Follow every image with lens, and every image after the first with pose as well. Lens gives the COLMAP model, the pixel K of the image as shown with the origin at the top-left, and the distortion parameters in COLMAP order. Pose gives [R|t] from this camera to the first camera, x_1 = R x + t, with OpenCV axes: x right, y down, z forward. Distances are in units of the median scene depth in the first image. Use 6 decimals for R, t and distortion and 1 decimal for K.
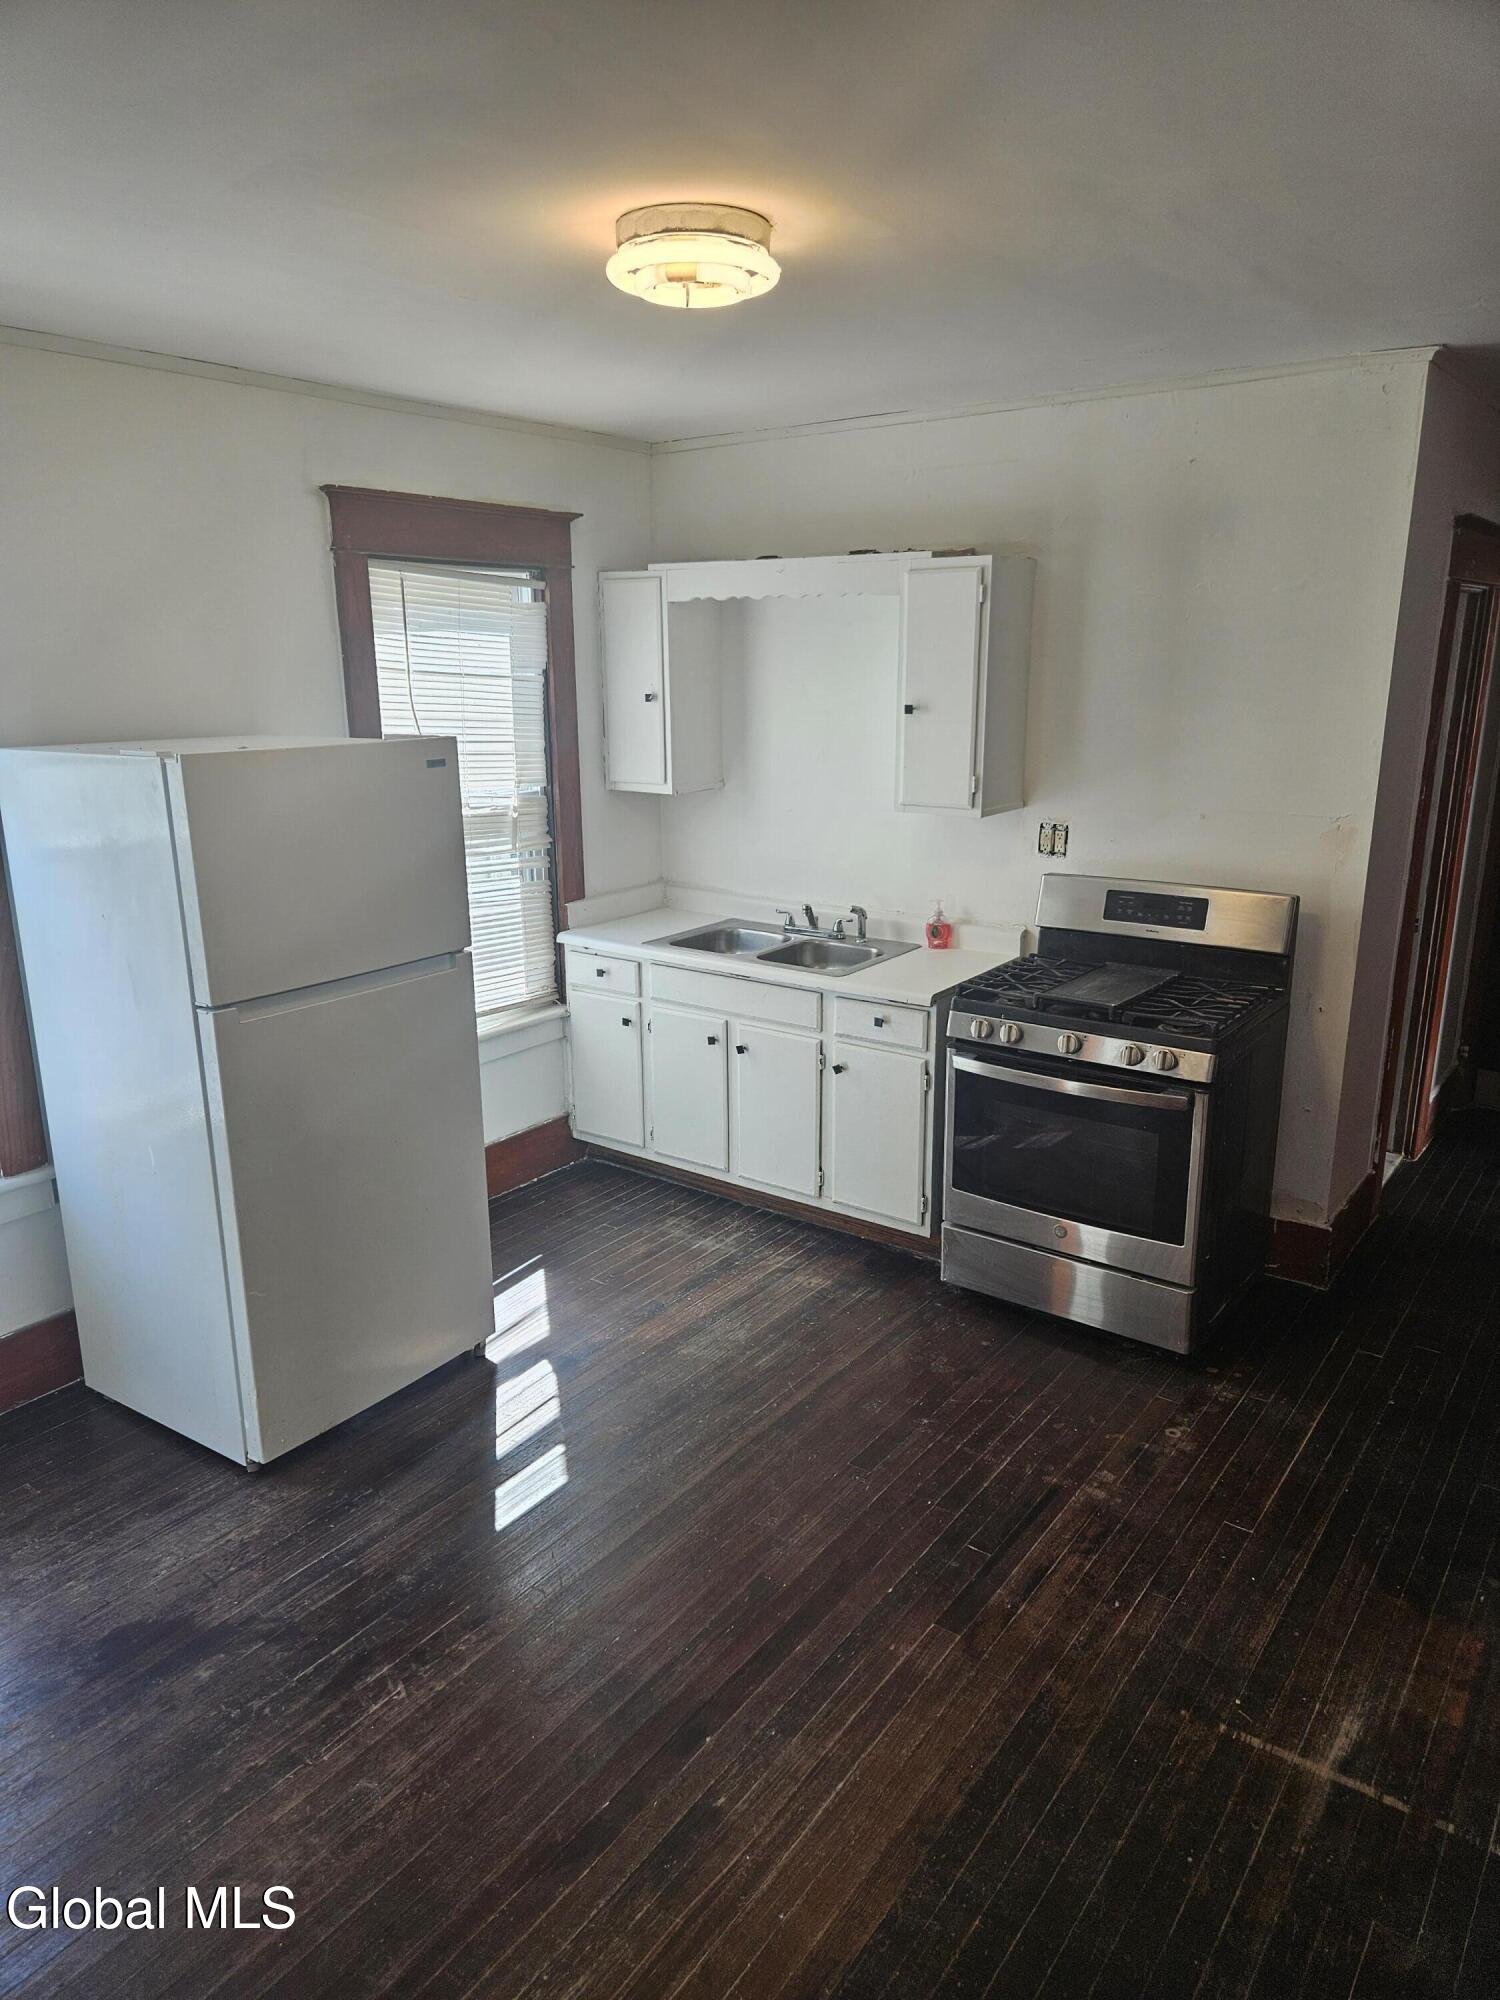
lens RADIAL K [[1330.4, 0, 739.5], [0, 1330.4, 997.0], [0, 0, 1]] dist [0.056575, -0.035892]
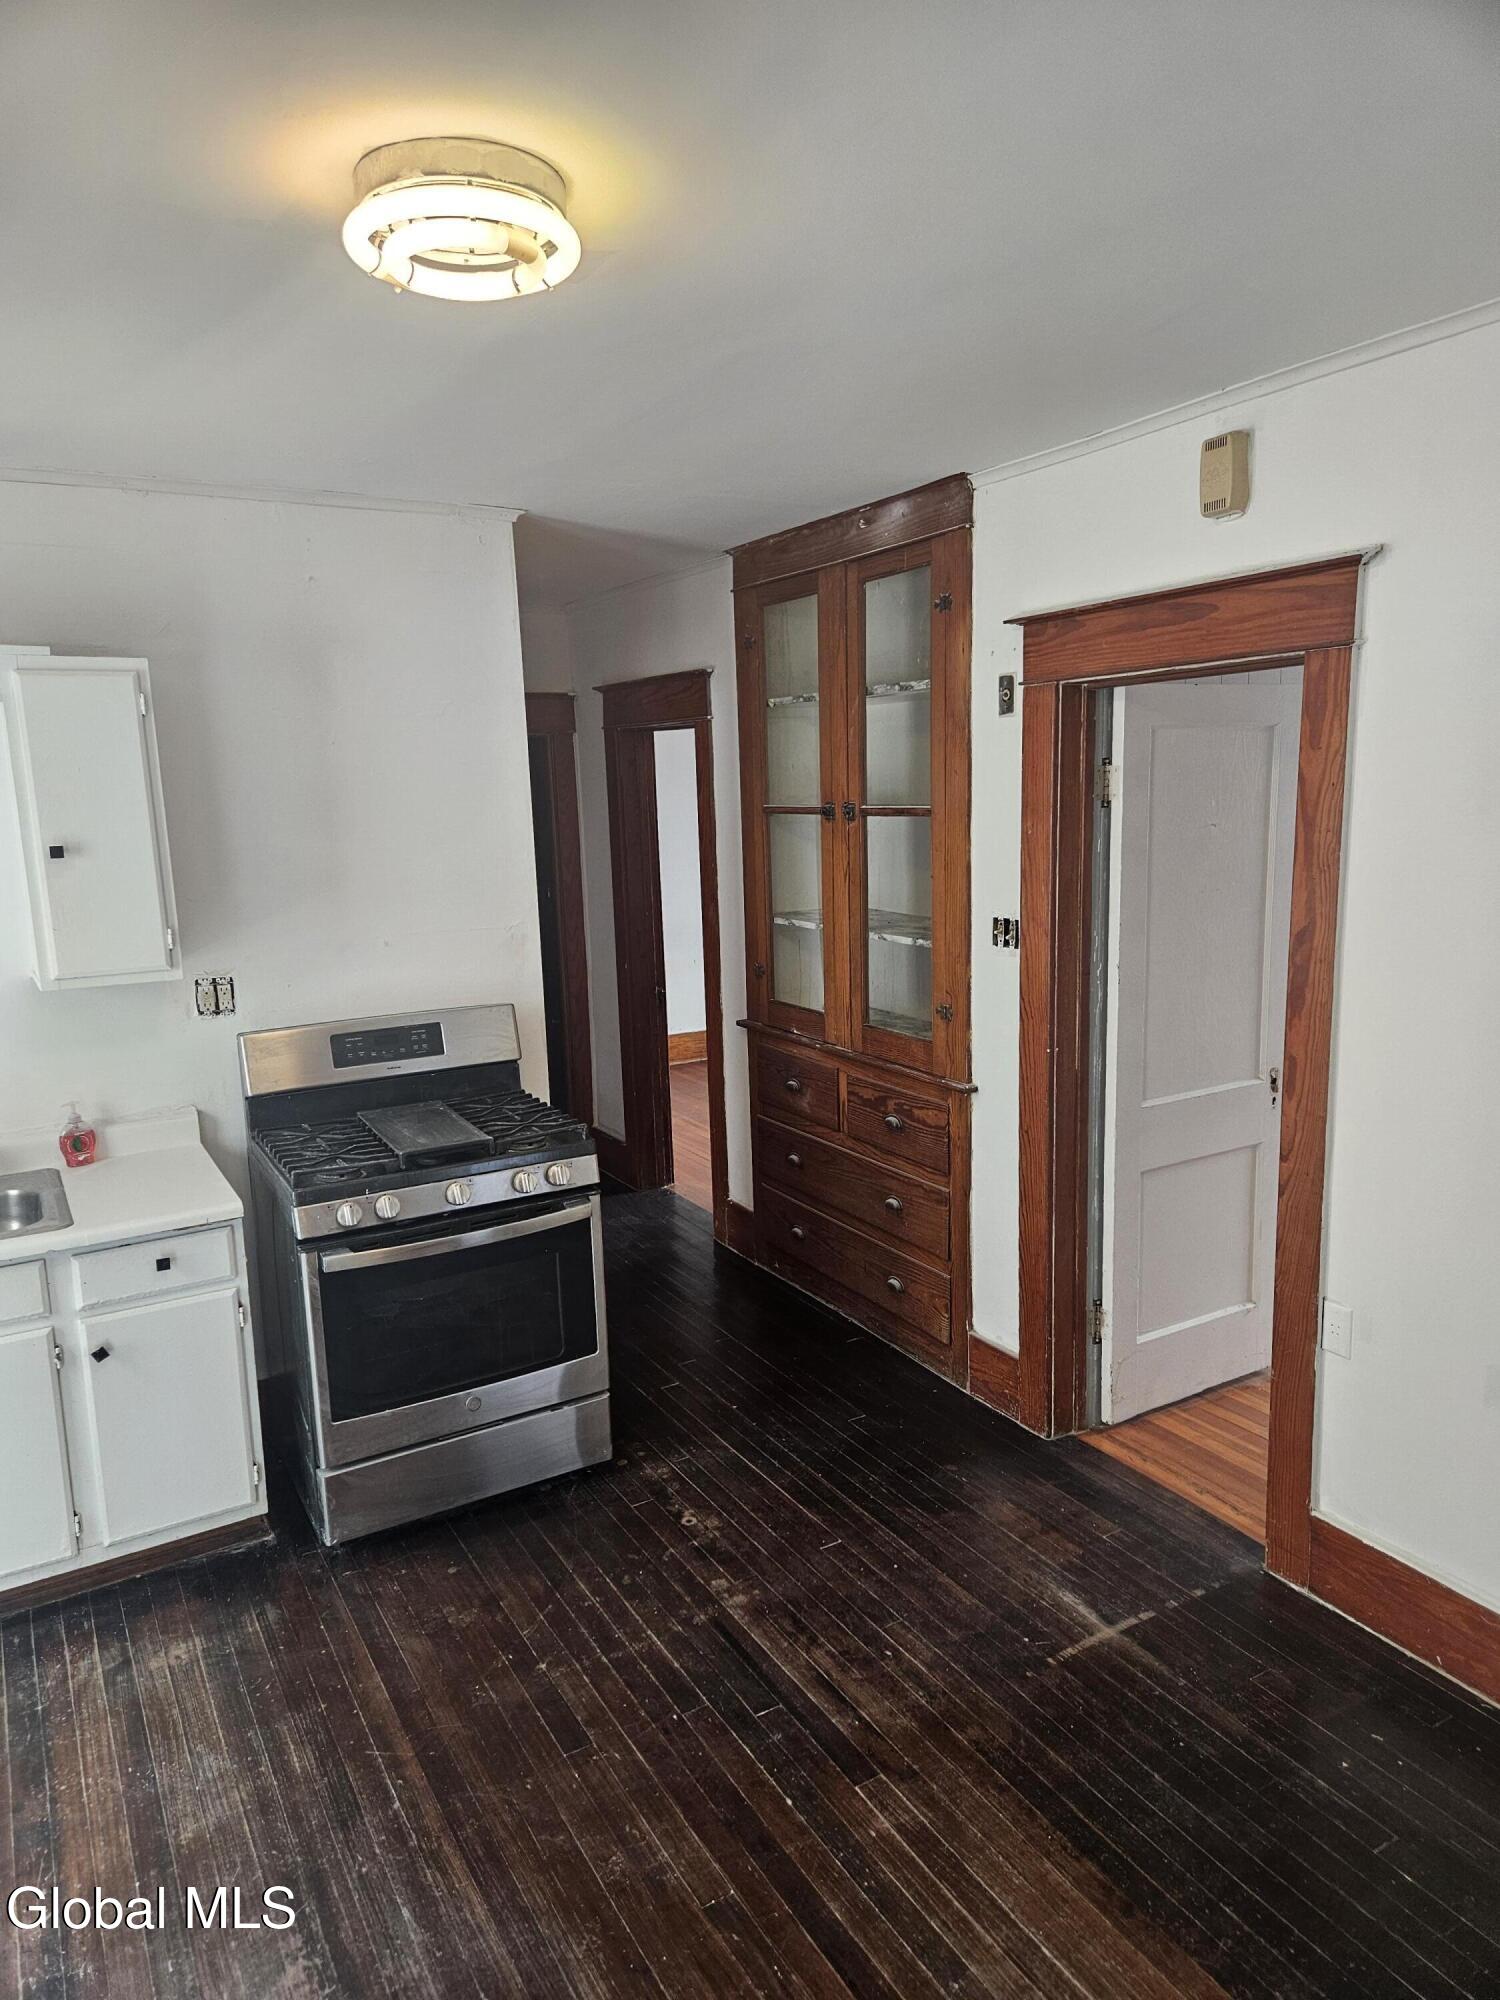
lens RADIAL K [[1330.4, 0, 747.2], [0, 1330.4, 1002.5], [0, 0, 1]] dist [0.056575, -0.035892]
pose [[0.402899, -0.158791, 0.901365, -0.424175], [0.255813, 0.965122, 0.055677, -0.081845], [-0.878768, 0.208148, 0.429467, 0.373688]]
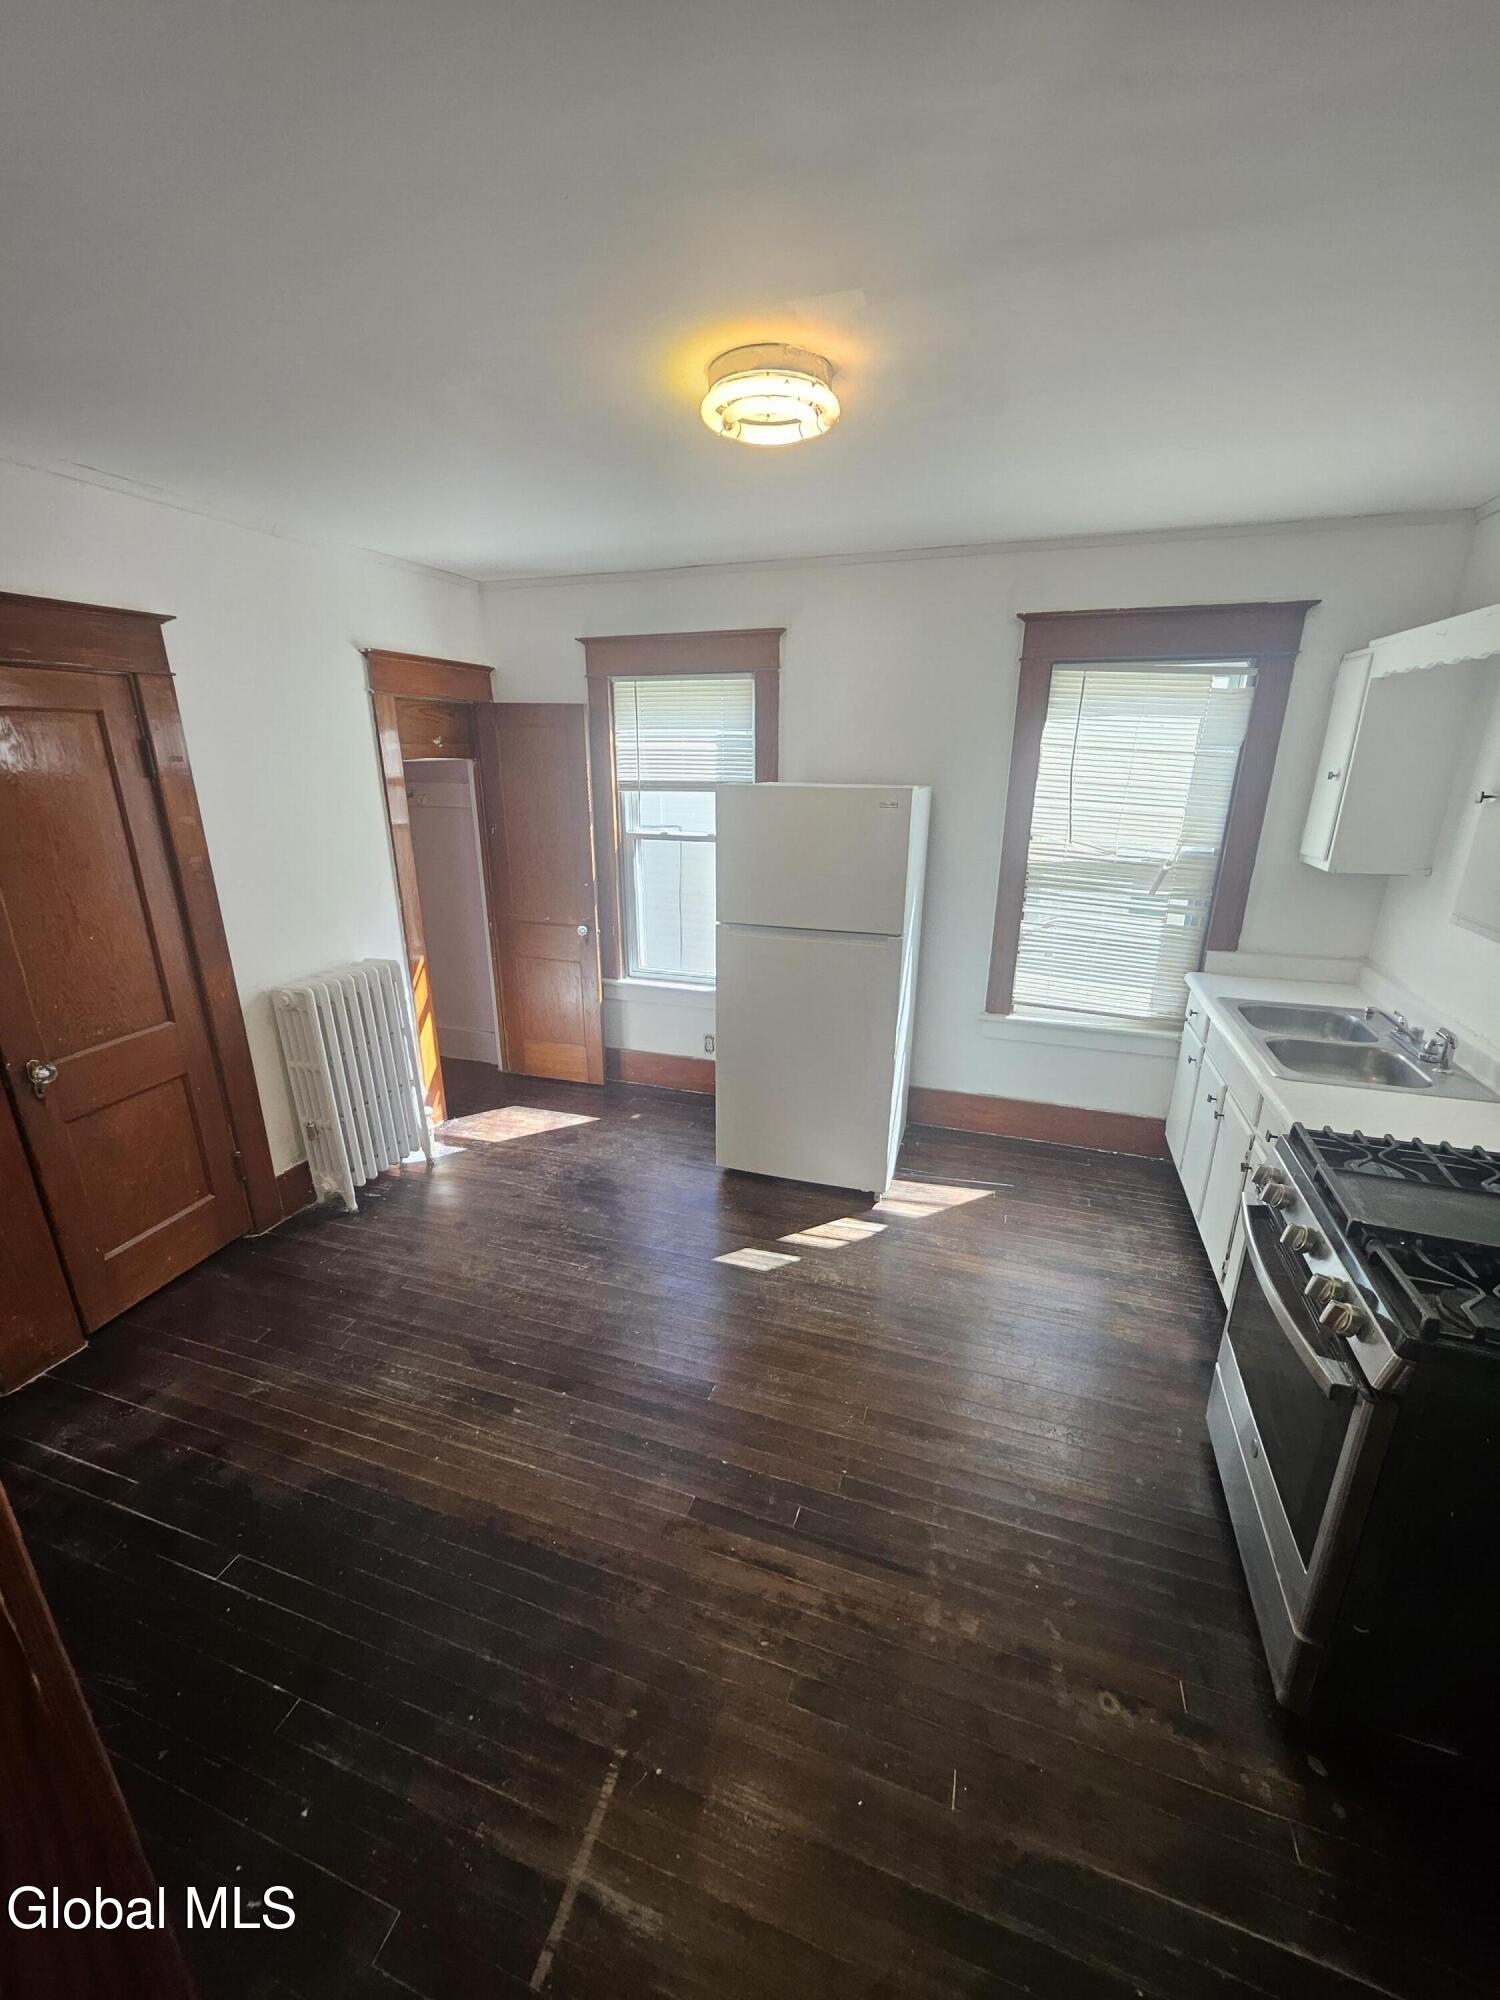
lens RADIAL K [[792.7, 0, 753.0], [0, 792.7, 992.1], [0, 0, 1]] dist [0.010314, 0.000836]
pose [[0.308913, 0.287740, -0.906520, 0.475876], [-0.242207, 0.945513, 0.217580, -0.110942], [0.919733, 0.152352, 0.361774, 0.472327]]
